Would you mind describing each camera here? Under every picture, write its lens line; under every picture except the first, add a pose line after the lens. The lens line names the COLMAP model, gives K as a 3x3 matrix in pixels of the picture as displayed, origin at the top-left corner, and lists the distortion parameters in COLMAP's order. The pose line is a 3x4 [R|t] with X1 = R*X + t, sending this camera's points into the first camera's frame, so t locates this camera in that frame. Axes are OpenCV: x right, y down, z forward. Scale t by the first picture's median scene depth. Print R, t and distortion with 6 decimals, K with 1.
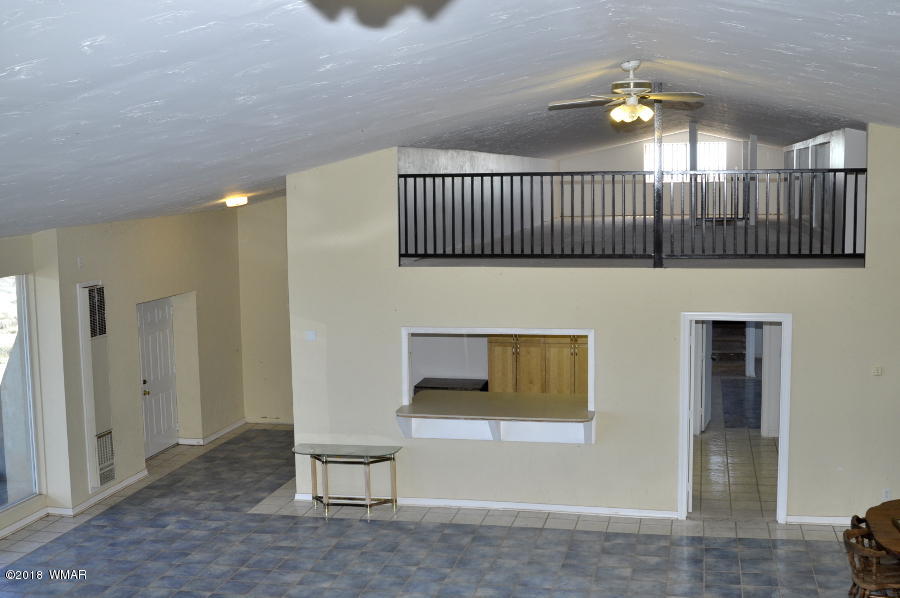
lens RADIAL K [[1096.6, 0, 449.5], [0, 1096.6, 295.6], [0, 0, 1]] dist [-0.107953, 0.000000]
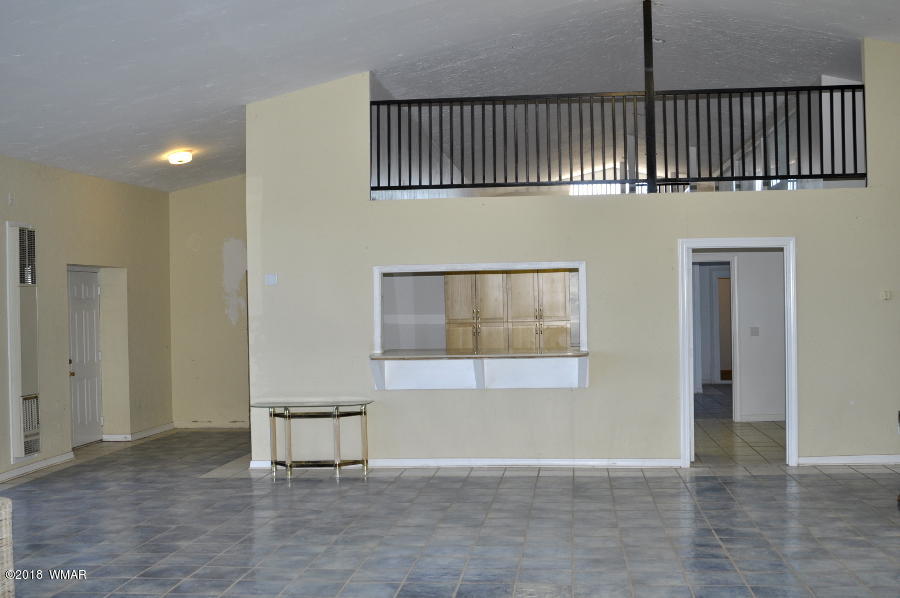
lens RADIAL K [[1096.6, 0, 450.1], [0, 1096.6, 299.6], [0, 0, 1]] dist [-0.107953, 0.000000]
pose [[0.993757, -0.001412, 0.111555, -0.081465], [0.013931, 0.993664, -0.111528, 0.157372], [-0.110691, 0.112386, 0.987480, 0.095766]]
